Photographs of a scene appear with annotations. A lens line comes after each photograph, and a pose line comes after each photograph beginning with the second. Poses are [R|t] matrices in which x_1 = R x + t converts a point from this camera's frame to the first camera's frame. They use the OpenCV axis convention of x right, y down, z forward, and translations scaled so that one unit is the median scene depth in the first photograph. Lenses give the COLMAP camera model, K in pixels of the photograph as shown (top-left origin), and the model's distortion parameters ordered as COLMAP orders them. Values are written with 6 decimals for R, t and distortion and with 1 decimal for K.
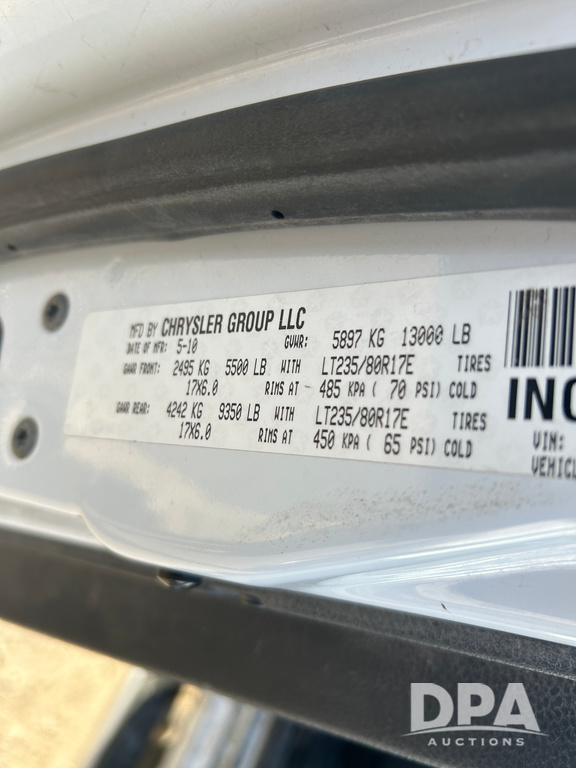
lens RADIAL K [[597.6, 0, 290.3], [0, 597.6, 385.6], [0, 0, 1]] dist [-0.001989, -0.044610]
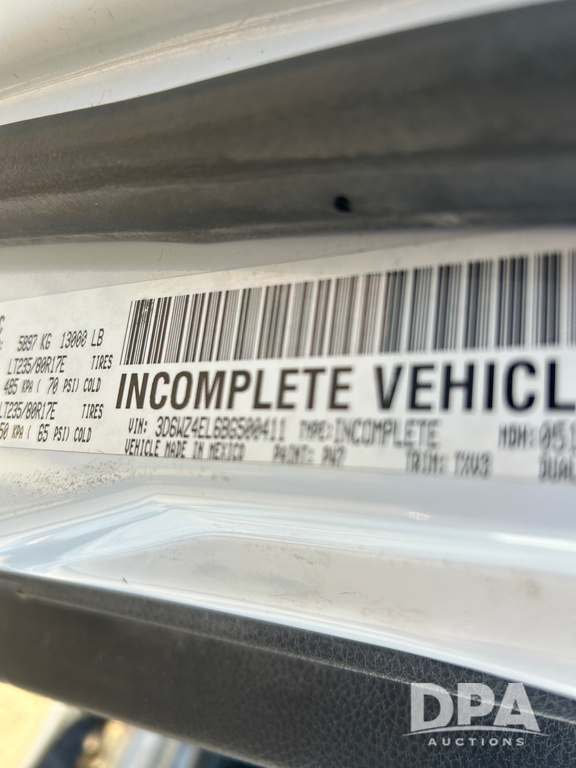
lens RADIAL K [[597.6, 0, 288.6], [0, 597.6, 381.5], [0, 0, 1]] dist [-0.001989, -0.044610]
pose [[0.996659, 0.000086, 0.081671, 0.547895], [0.002901, 0.999331, -0.036453, 0.042247], [-0.081620, 0.036568, 0.995992, -0.186763]]
